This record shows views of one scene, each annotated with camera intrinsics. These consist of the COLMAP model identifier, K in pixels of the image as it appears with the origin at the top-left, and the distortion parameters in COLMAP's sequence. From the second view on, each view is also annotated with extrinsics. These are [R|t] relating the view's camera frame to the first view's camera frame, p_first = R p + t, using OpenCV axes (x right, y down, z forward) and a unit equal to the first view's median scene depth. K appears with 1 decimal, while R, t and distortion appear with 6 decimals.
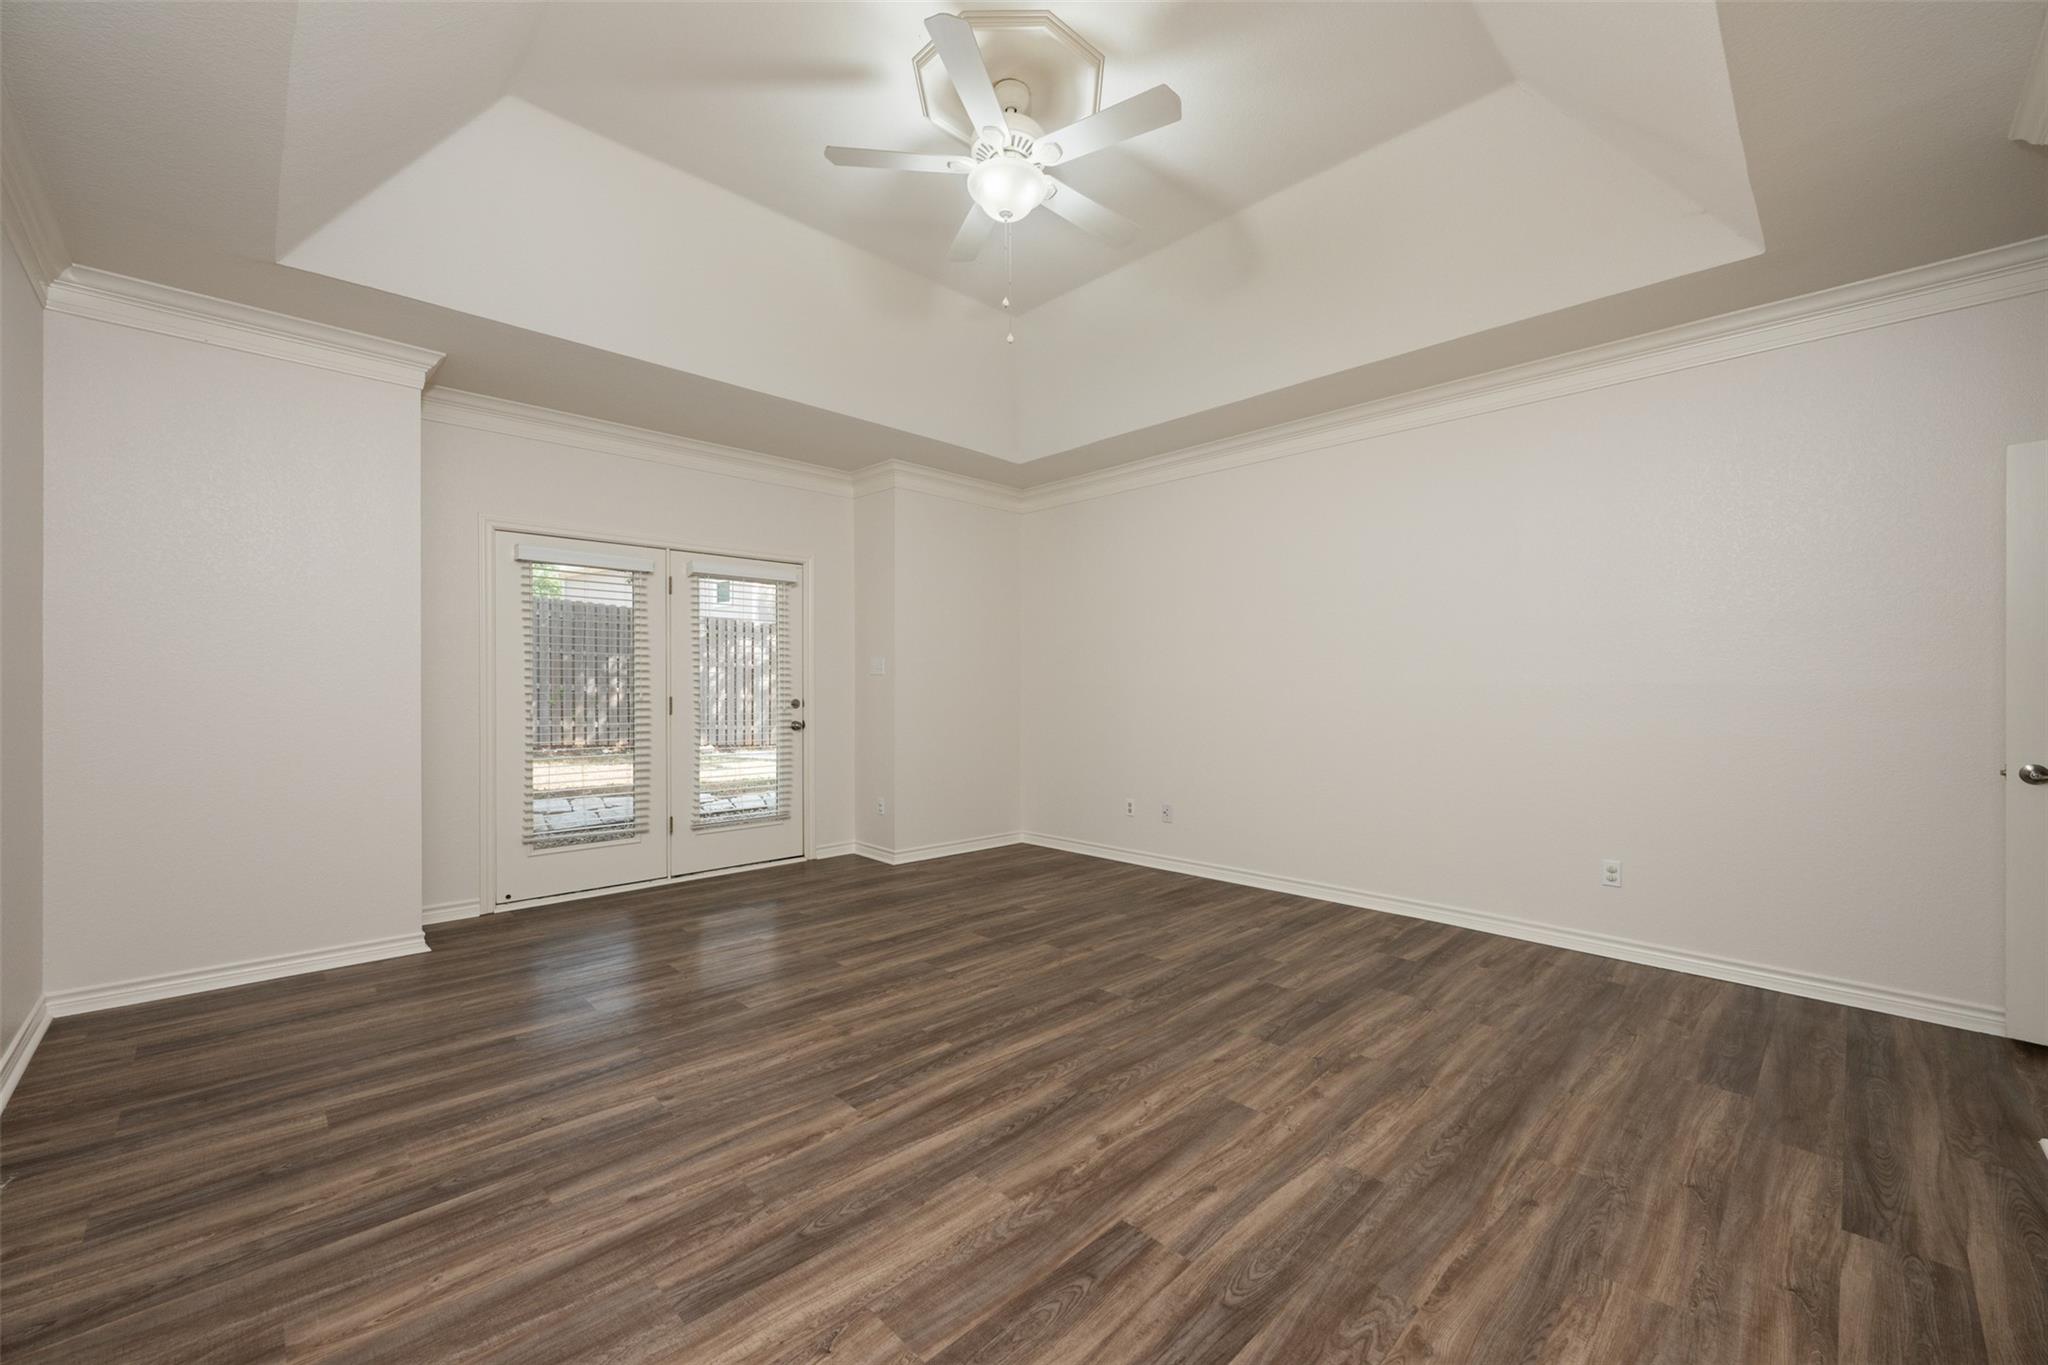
lens RADIAL K [[816.3, 0, 1022.7], [0, 816.3, 685.3], [0, 0, 1]] dist [-0.002943, -0.000534]
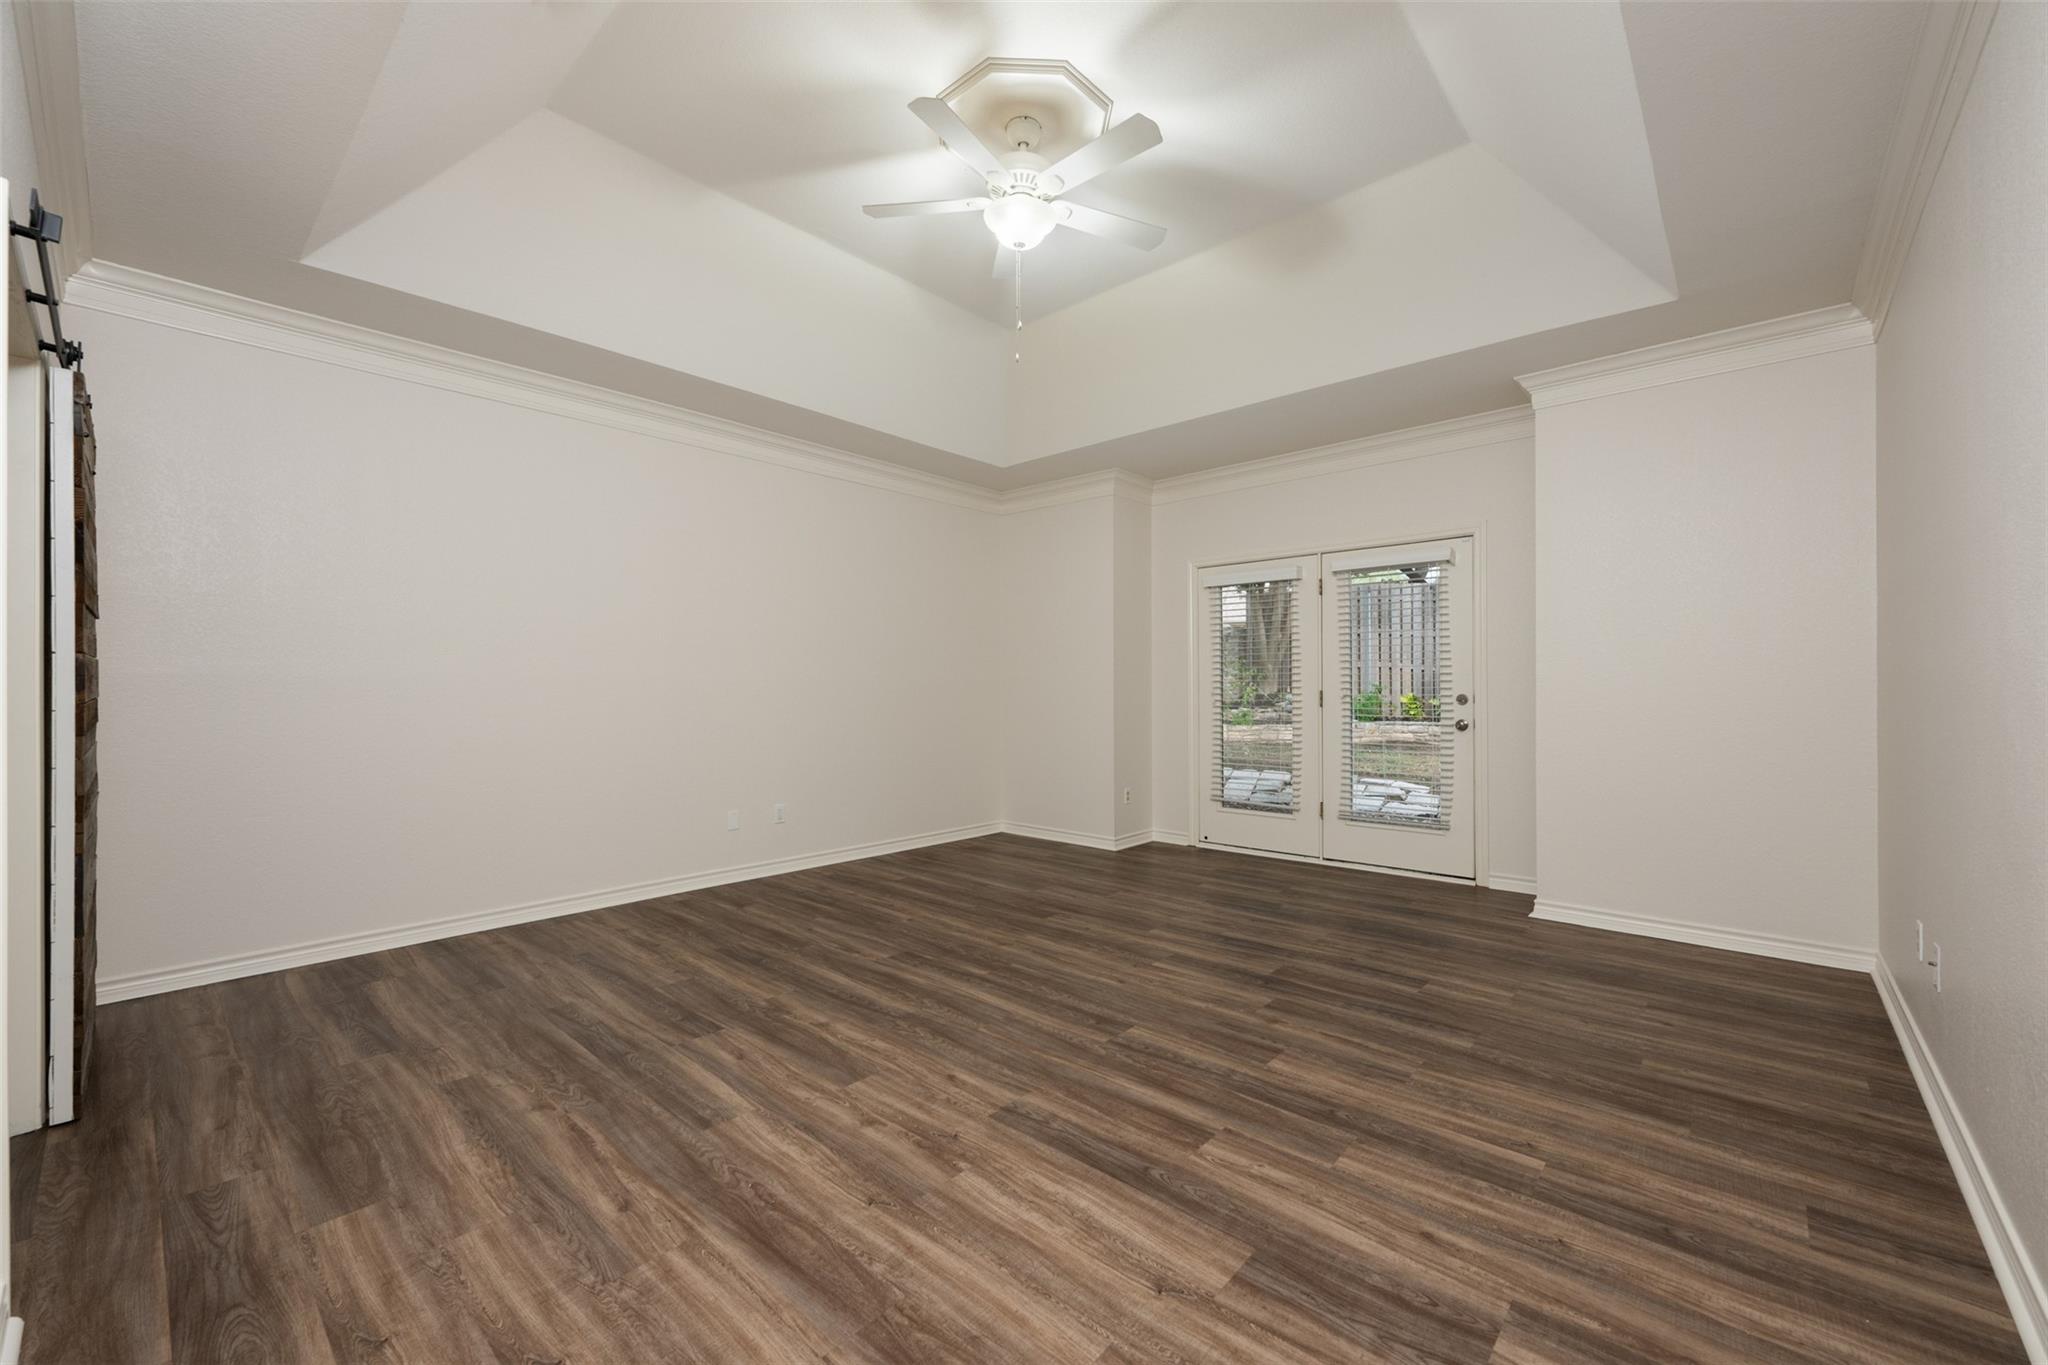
lens RADIAL K [[816.3, 0, 1019.9], [0, 816.3, 685.0], [0, 0, 1]] dist [-0.002943, -0.000534]
pose [[0.059812, -0.004860, -0.998198, 1.180354], [0.004974, 0.999977, -0.004570, 0.019179], [0.998197, -0.004691, 0.059835, 1.031427]]
